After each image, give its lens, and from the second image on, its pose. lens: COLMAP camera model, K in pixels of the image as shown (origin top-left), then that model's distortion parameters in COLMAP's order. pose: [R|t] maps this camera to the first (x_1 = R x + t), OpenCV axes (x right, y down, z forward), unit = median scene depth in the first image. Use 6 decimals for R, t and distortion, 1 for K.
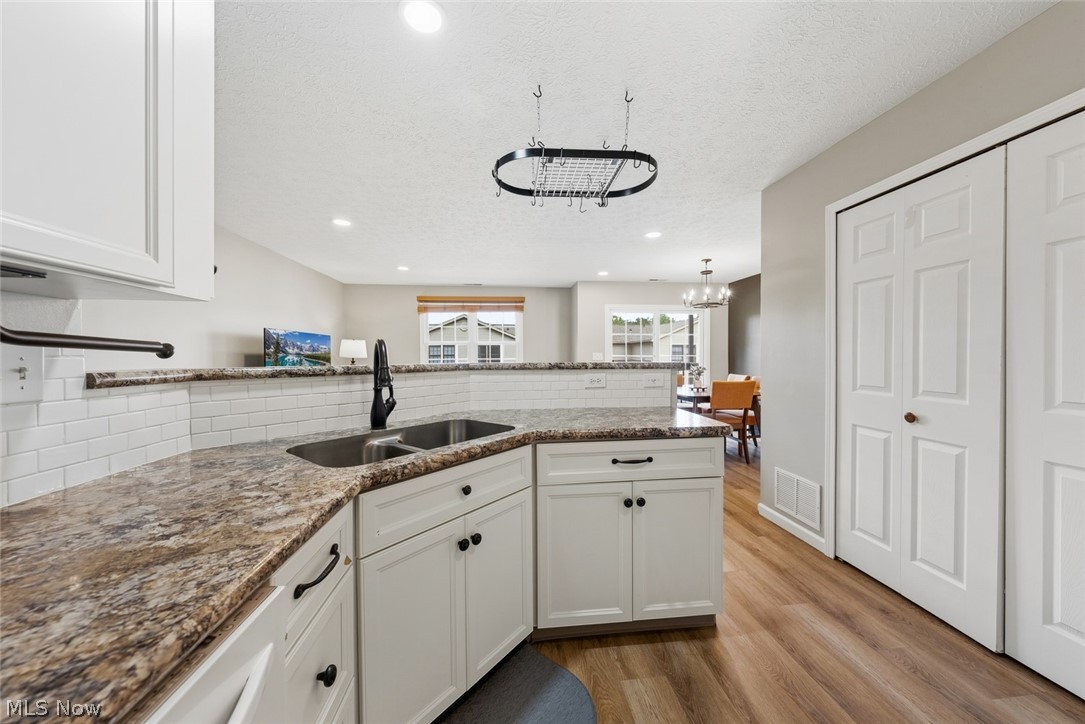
lens RADIAL K [[378.0, 0, 543.3], [0, 378.0, 353.7], [0, 0, 1]] dist [-0.000876, 0.000011]
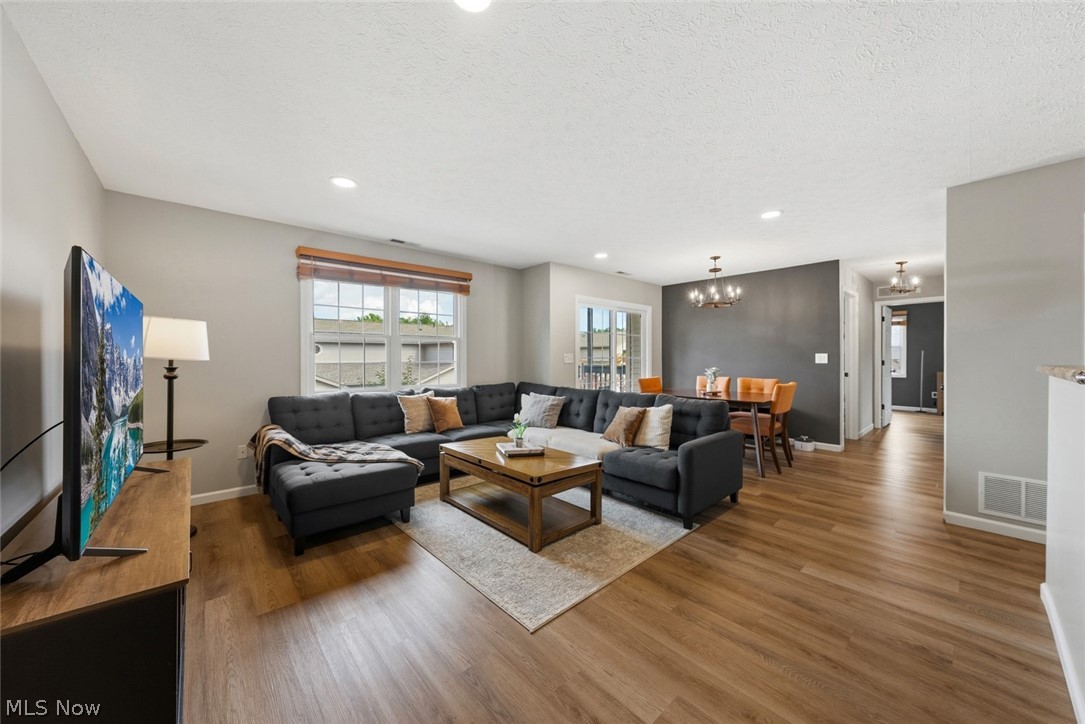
lens RADIAL K [[390.9, 0, 541.5], [0, 390.9, 354.7], [0, 0, 1]] dist [0.001119, -0.000051]
pose [[0.814679, 0.007007, 0.579870, -0.373673], [-0.005046, 0.999975, -0.004993, 0.003218], [-0.579891, 0.001142, 0.814694, 0.346719]]
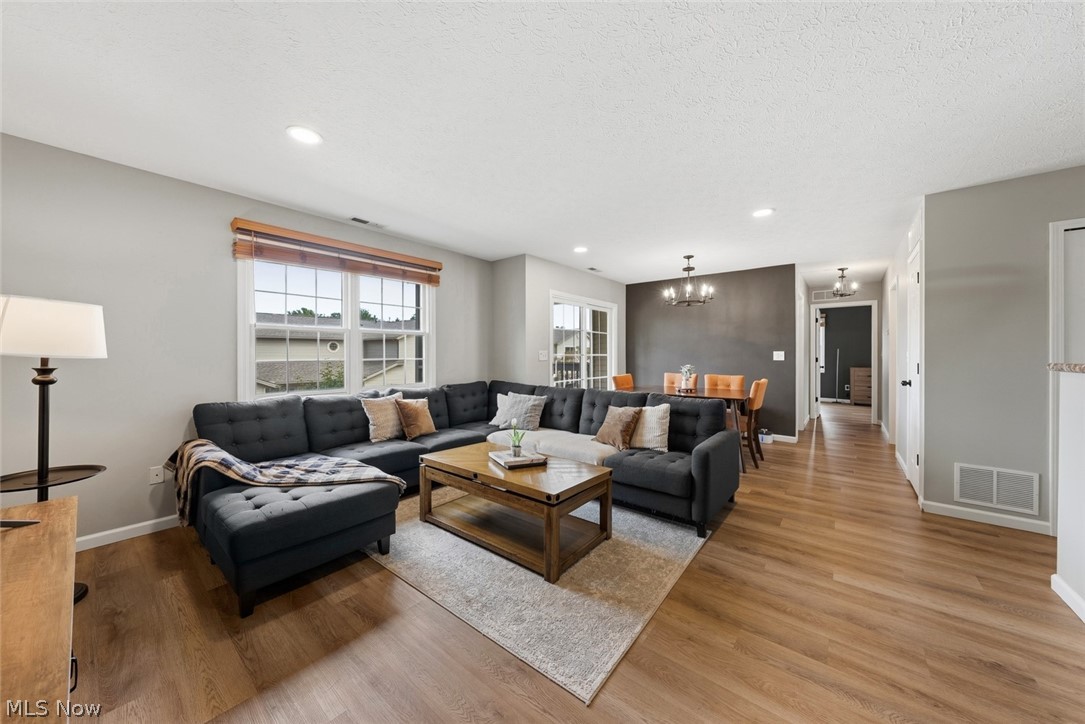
lens RADIAL K [[374.7, 0, 542.8], [0, 374.7, 352.7], [0, 0, 1]] dist [-0.001201, 0.000183]
pose [[0.712684, 0.007268, 0.701448, -0.382762], [-0.006723, 0.999971, -0.003531, 0.003250], [-0.701453, -0.002199, 0.712712, 0.442755]]
